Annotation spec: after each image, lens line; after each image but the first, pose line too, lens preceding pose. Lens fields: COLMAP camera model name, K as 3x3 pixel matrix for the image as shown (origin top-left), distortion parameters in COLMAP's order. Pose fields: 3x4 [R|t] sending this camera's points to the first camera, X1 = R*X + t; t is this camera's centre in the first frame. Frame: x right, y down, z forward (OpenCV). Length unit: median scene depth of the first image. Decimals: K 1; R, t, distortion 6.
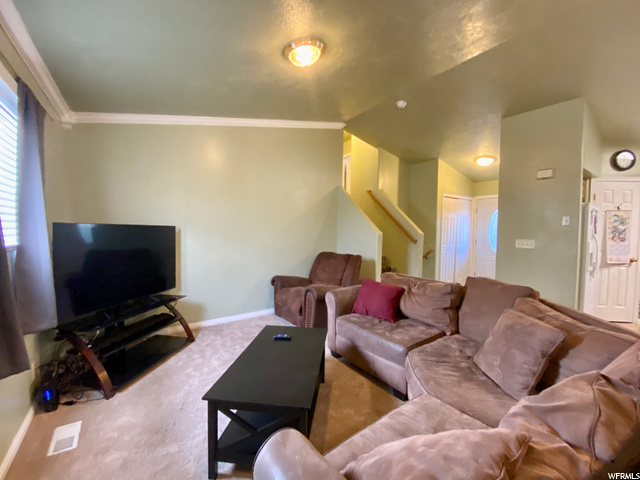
lens RADIAL K [[258.7, 0, 321.1], [0, 258.7, 236.9], [0, 0, 1]] dist [-0.002799, -0.000377]
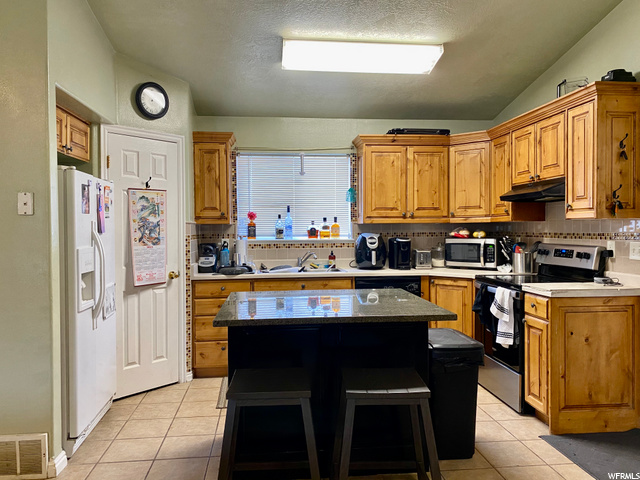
lens RADIAL K [[522.1, 0, 319.7], [0, 522.1, 239.5], [0, 0, 1]] dist [-0.002484, -0.000417]
pose [[0.512799, -0.038353, 0.857652, 0.372456], [0.052517, 0.998532, 0.013253, 0.010946], [-0.856901, 0.038246, 0.514060, 0.101221]]
